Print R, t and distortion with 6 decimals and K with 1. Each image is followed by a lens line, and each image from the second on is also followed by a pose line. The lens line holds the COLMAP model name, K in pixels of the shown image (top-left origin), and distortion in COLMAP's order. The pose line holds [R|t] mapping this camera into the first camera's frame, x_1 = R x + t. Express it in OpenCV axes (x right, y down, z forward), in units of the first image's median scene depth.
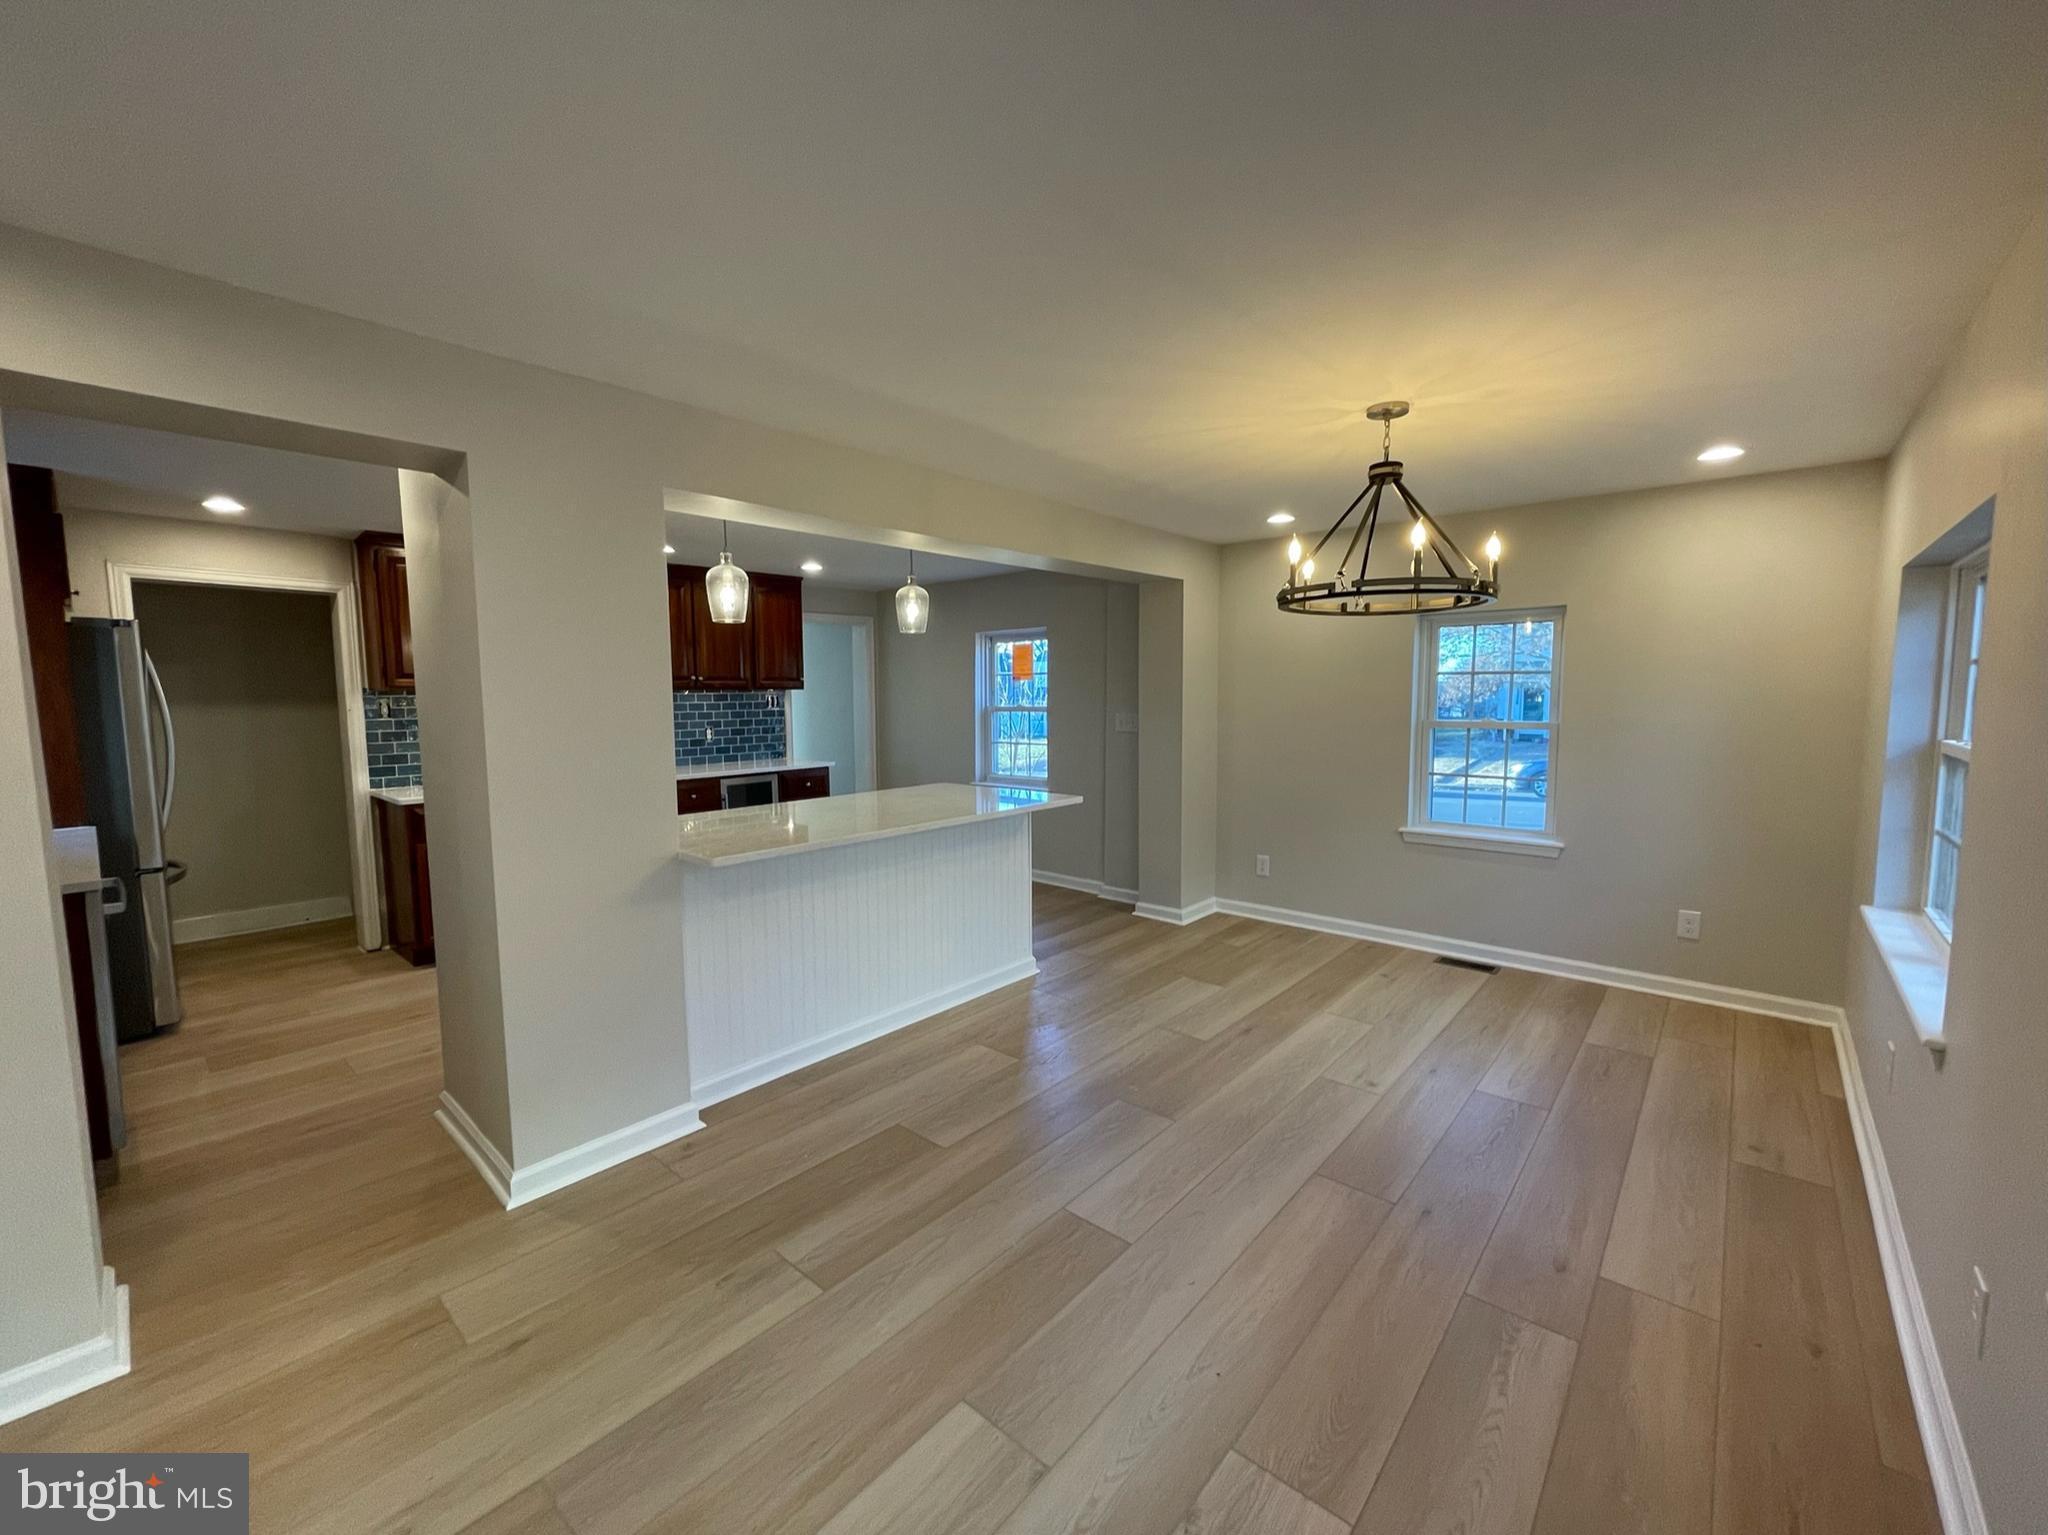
lens RADIAL K [[823.9, 0, 1018.1], [0, 823.9, 764.4], [0, 0, 1]] dist [-0.000961, -0.000065]
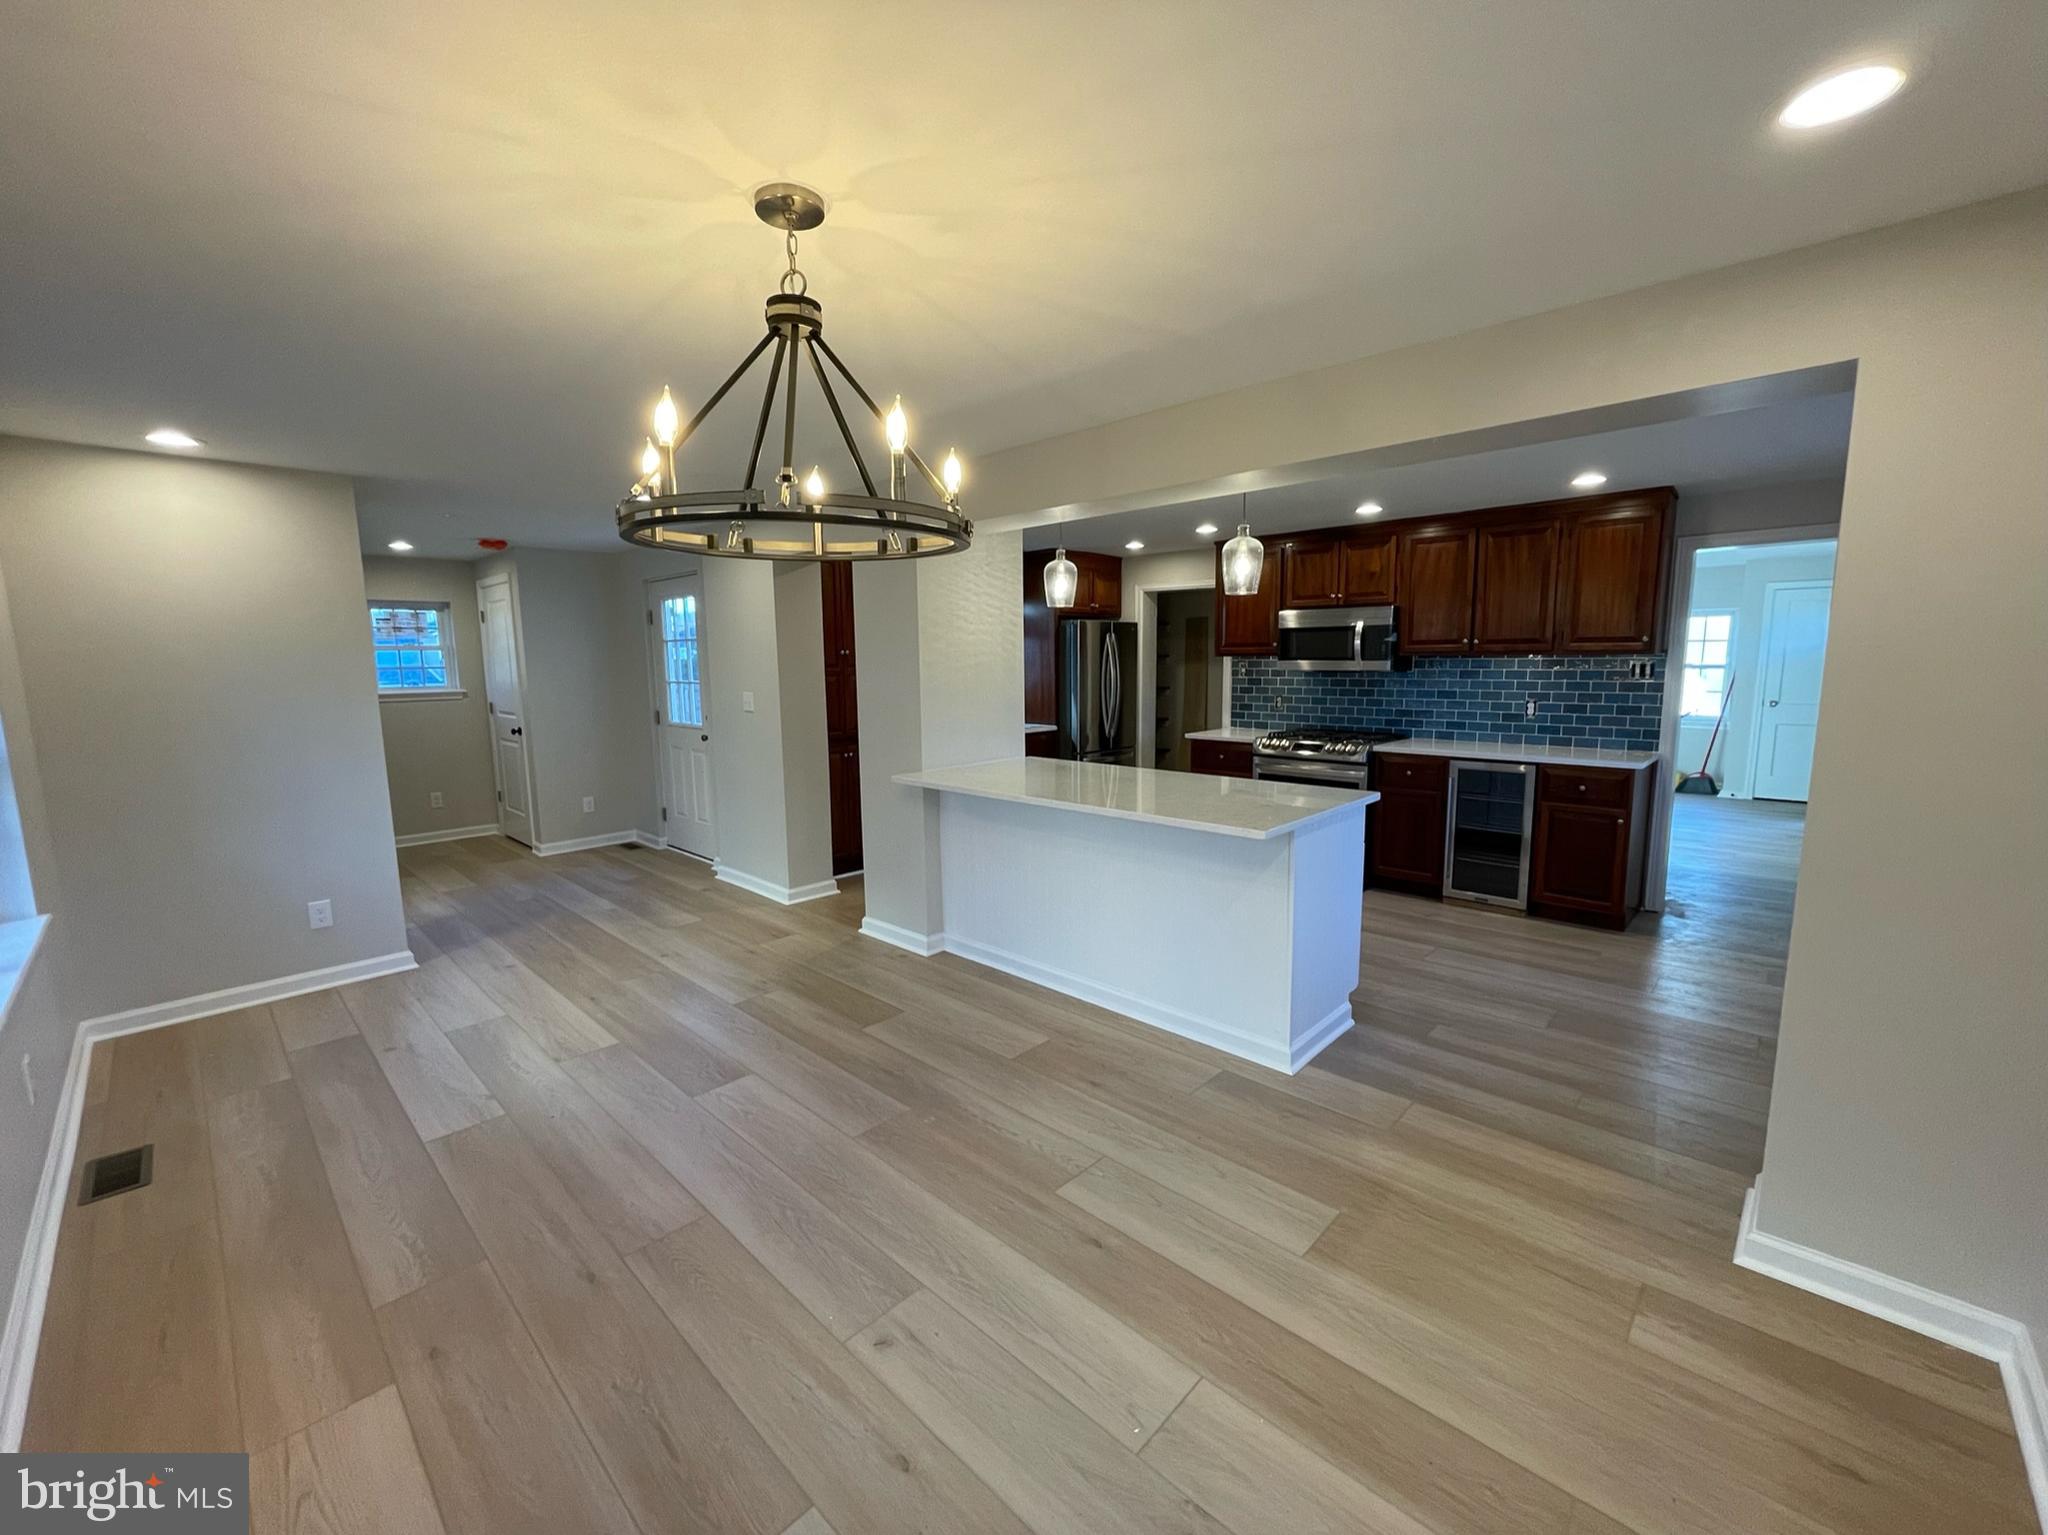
lens RADIAL K [[823.9, 0, 1018.1], [0, 823.9, 764.4], [0, 0, 1]] dist [-0.000961, -0.000065]
pose [[-0.038310, 0.138881, -0.989568, 0.757791], [-0.078225, 0.986839, 0.141526, -0.094712], [0.996199, 0.082831, -0.026942, 0.851622]]
